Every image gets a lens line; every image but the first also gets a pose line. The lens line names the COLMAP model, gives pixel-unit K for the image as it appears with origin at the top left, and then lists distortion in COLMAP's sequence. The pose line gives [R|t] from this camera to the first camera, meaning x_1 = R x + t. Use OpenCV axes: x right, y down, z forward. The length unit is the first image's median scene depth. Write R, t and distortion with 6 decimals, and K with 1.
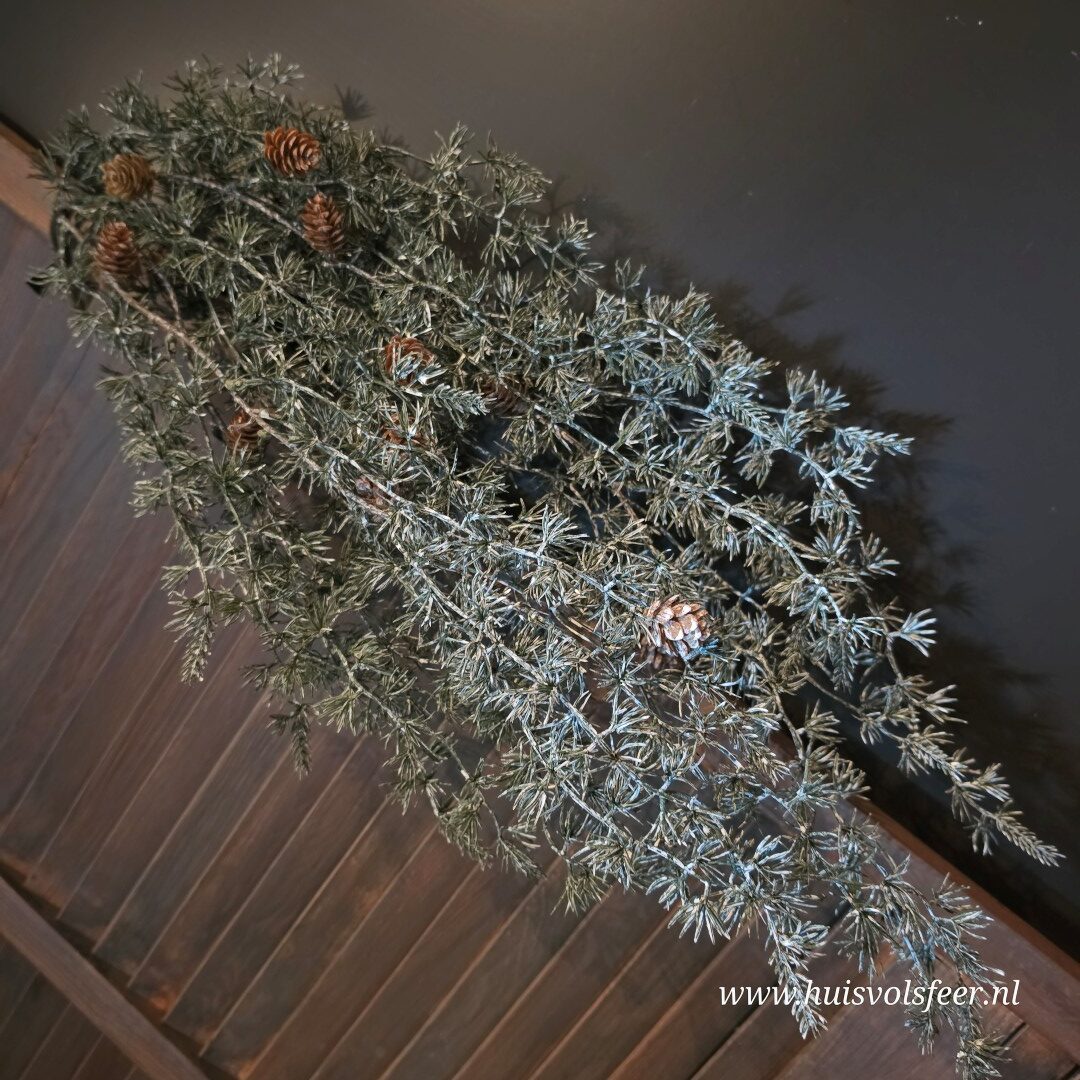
lens RADIAL K [[984.4, 0, 540.0], [0, 984.4, 540.0], [0, 0, 1]] dist [0.031901, -0.006552]
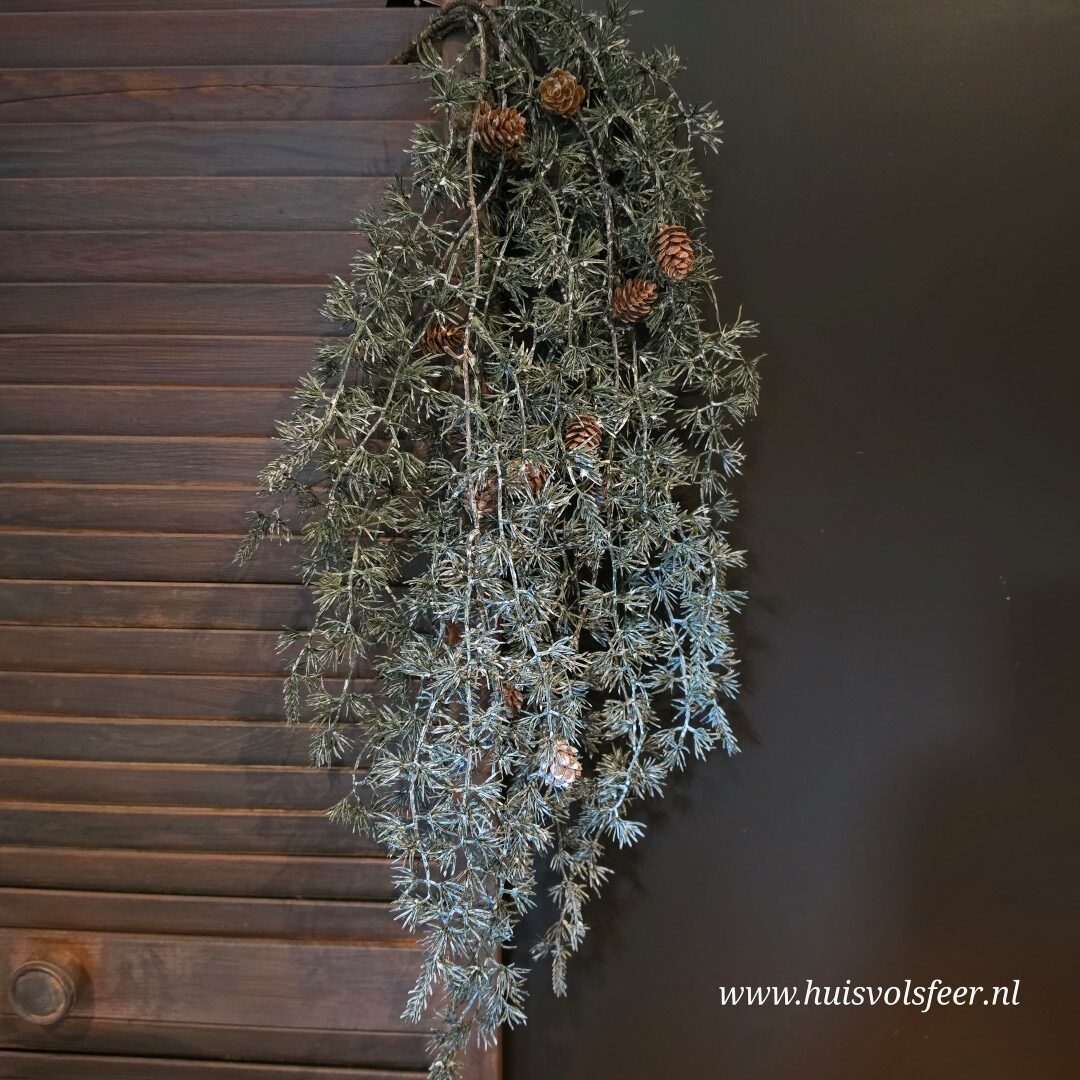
lens RADIAL K [[984.4, 0, 540.0], [0, 984.4, 540.0], [0, 0, 1]] dist [0.031901, -0.006552]
pose [[0.573589, 0.732802, 0.366056, -0.506519], [-0.796826, 0.602752, 0.041940, -0.114491], [-0.189907, -0.315739, 0.929647, -0.140622]]
